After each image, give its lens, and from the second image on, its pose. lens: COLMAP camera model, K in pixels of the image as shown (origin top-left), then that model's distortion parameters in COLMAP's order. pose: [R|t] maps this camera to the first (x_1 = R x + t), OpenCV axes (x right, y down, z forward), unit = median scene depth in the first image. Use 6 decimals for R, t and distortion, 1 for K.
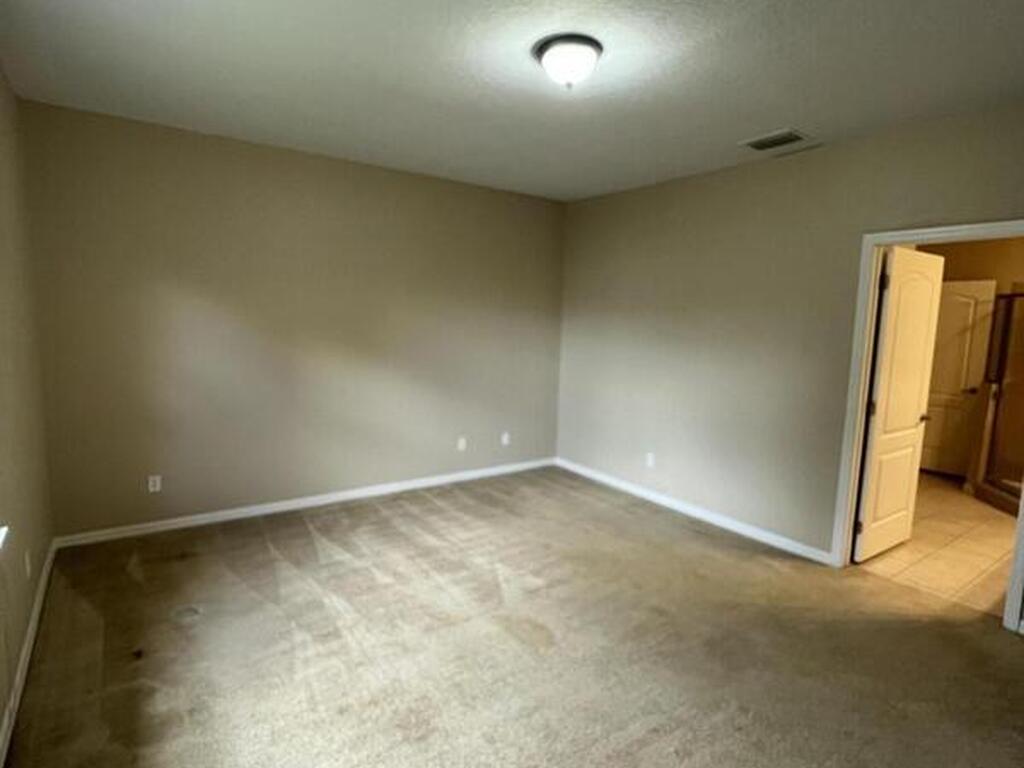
lens RADIAL K [[557.1, 0, 508.3], [0, 557.1, 384.1], [0, 0, 1]] dist [-0.003014, -0.002150]
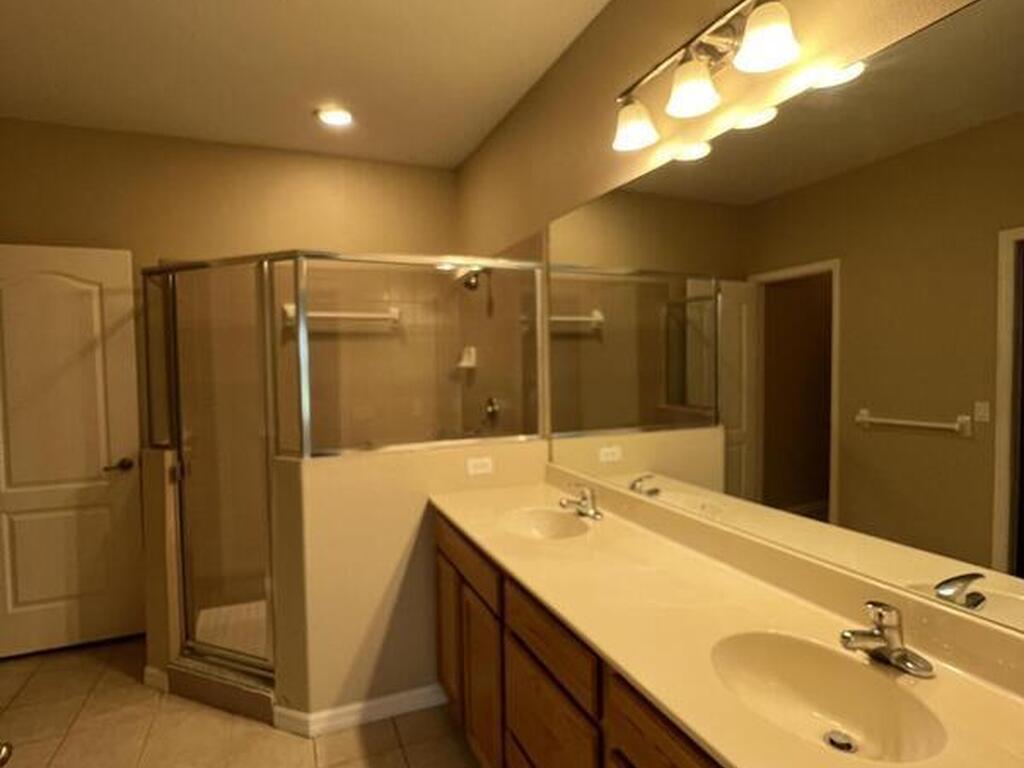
lens RADIAL K [[557.1, 0, 508.3], [0, 557.1, 384.1], [0, 0, 1]] dist [-0.003014, -0.002150]
pose [[0.245155, -0.076427, 0.966467, 0.361305], [0.132565, 0.990167, 0.044675, -0.027265], [-0.960378, 0.117168, 0.252875, 0.434783]]
